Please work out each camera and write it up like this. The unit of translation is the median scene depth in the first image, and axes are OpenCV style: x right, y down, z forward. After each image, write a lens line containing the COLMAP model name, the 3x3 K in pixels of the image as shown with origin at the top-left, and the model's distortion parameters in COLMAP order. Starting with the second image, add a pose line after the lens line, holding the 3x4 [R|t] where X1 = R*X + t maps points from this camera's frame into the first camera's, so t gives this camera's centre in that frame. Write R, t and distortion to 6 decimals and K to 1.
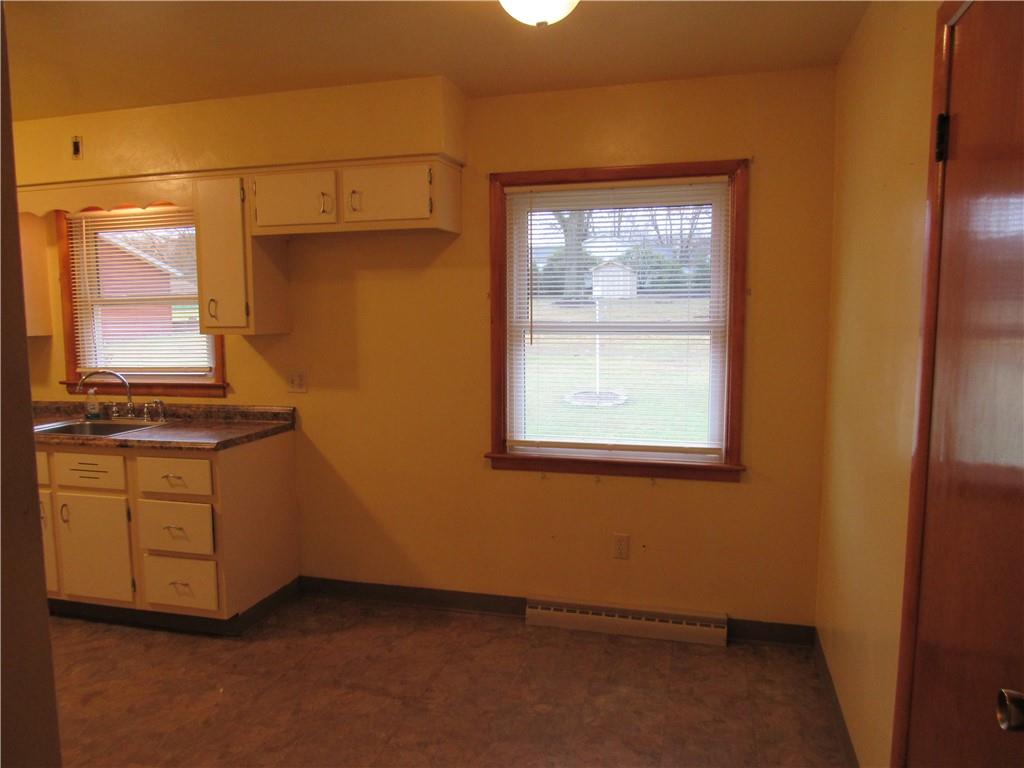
lens RADIAL K [[747.5, 0, 506.2], [0, 747.5, 383.2], [0, 0, 1]] dist [-0.007595, 0.004275]
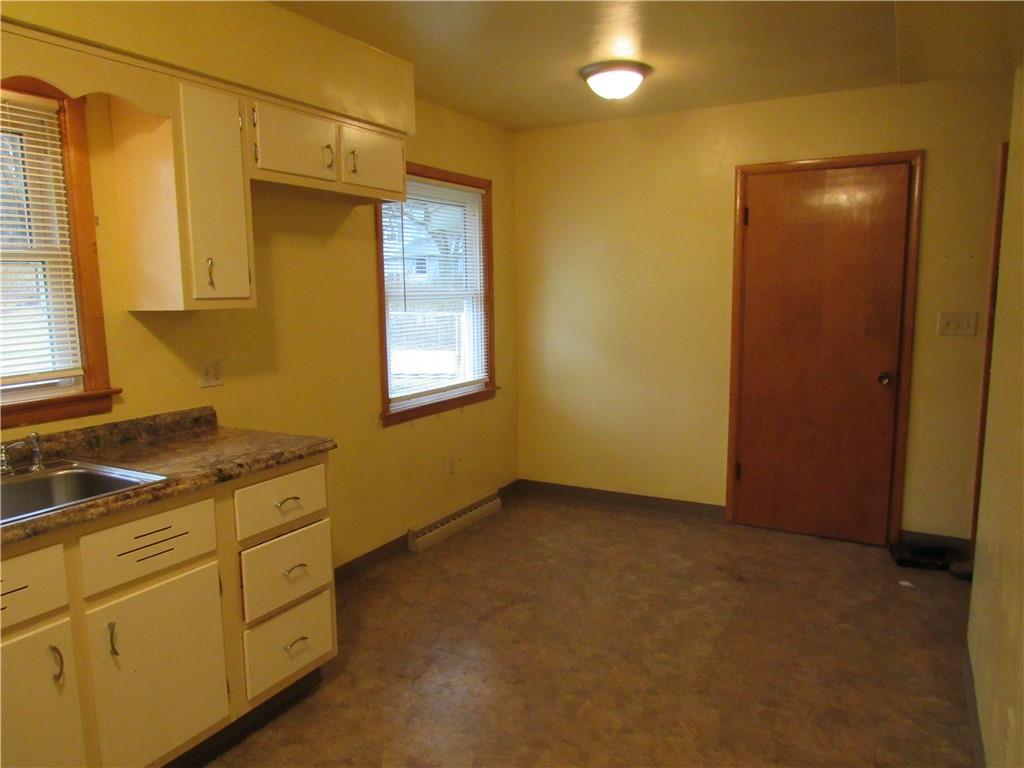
lens RADIAL K [[747.5, 0, 494.0], [0, 747.5, 383.8], [0, 0, 1]] dist [-0.007595, 0.004275]
pose [[0.238600, -0.117288, 0.964009, -1.050655], [0.110042, 0.989551, 0.093159, -0.032745], [-0.964863, 0.083854, 0.249014, 0.585896]]
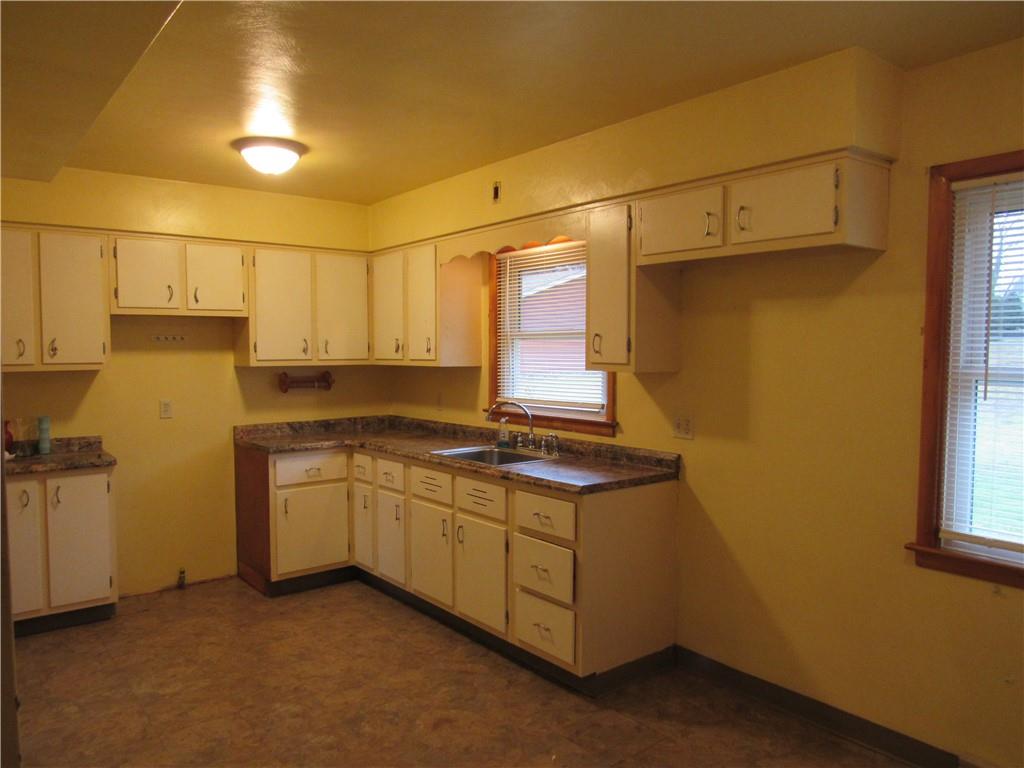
lens RADIAL K [[747.5, 0, 512.2], [0, 747.5, 384.4], [0, 0, 1]] dist [-0.007595, 0.004275]
pose [[0.811724, 0.042226, -0.582513, 0.080084], [-0.067092, 0.997522, -0.021182, -0.021355], [0.580175, 0.056276, 0.812545, 0.167631]]
